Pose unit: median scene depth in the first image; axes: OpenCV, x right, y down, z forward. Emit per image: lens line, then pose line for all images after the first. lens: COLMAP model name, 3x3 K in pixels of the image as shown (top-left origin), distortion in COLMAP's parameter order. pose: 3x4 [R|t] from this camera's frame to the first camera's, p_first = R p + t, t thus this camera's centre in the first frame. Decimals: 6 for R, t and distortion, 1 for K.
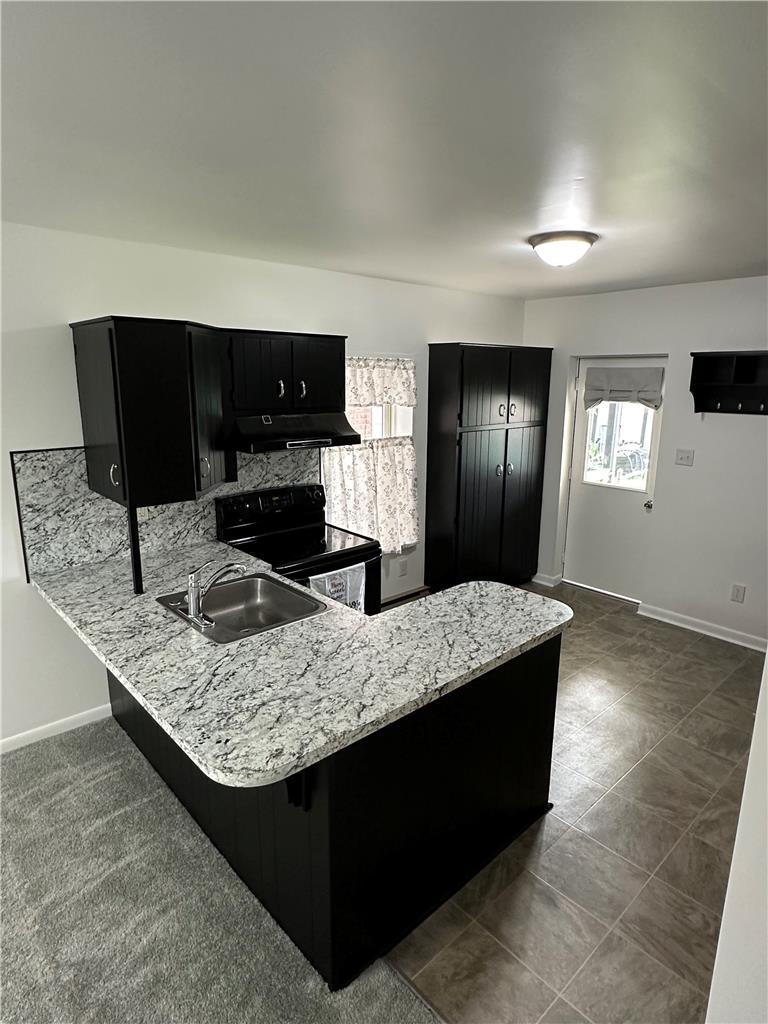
lens RADIAL K [[585.7, 0, 378.5], [0, 585.7, 508.0], [0, 0, 1]] dist [-0.004496, -0.000774]
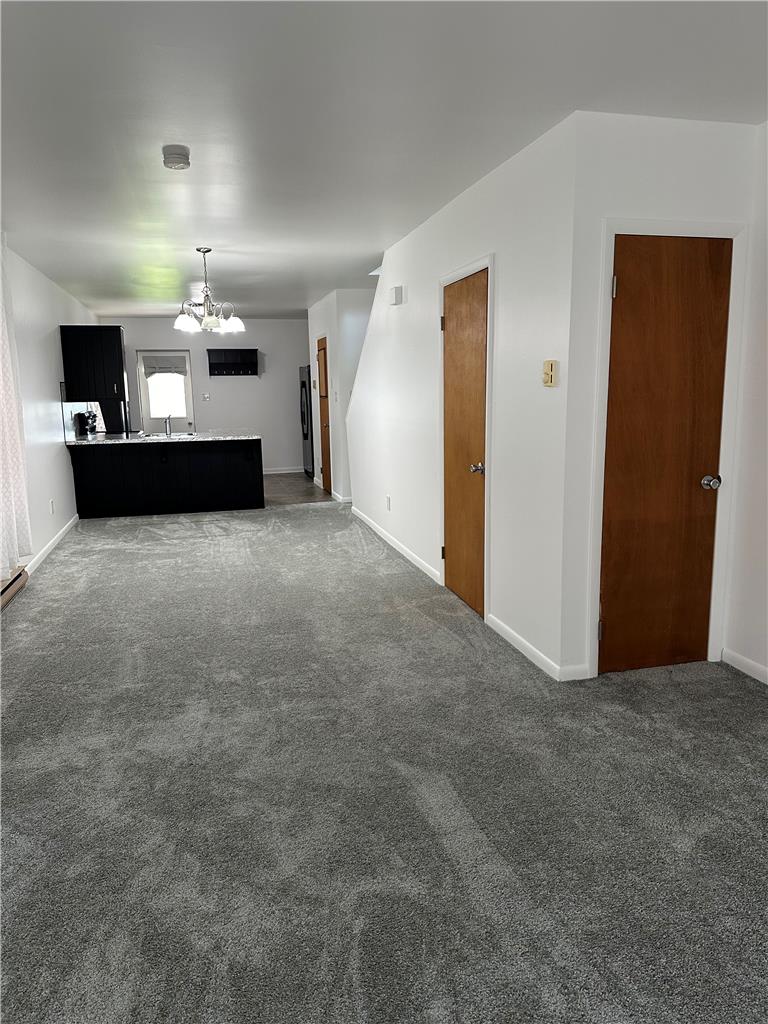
lens RADIAL K [[717.6, 0, 378.8], [0, 717.6, 510.3], [0, 0, 1]] dist [0.126572, -0.204454]
pose [[0.462689, -0.163930, 0.871233, -2.103106], [0.220076, 0.973231, 0.066246, 0.378079], [-0.858770, 0.161086, 0.486380, -1.052490]]
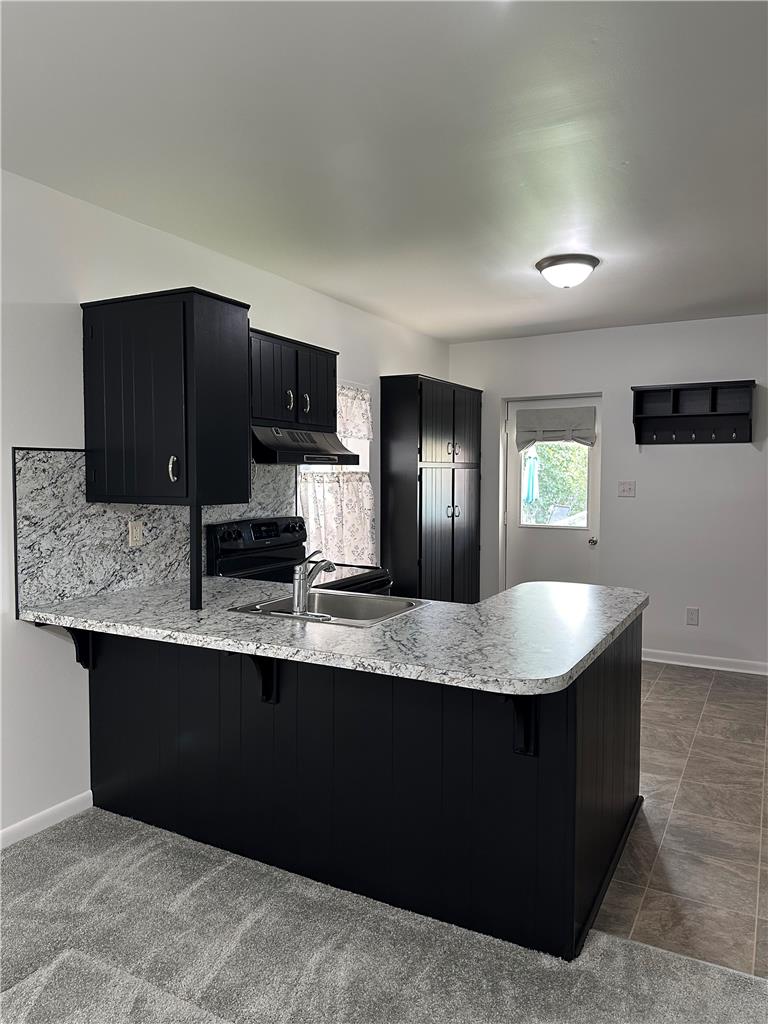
lens RADIAL K [[717.6, 0, 378.8], [0, 717.6, 510.3], [0, 0, 1]] dist [0.126572, -0.204454]
pose [[0.943812, -0.020326, 0.329858, -0.411041], [0.075420, 0.985016, -0.155099, 0.152366], [-0.321762, 0.171263, 0.931203, -0.062716]]
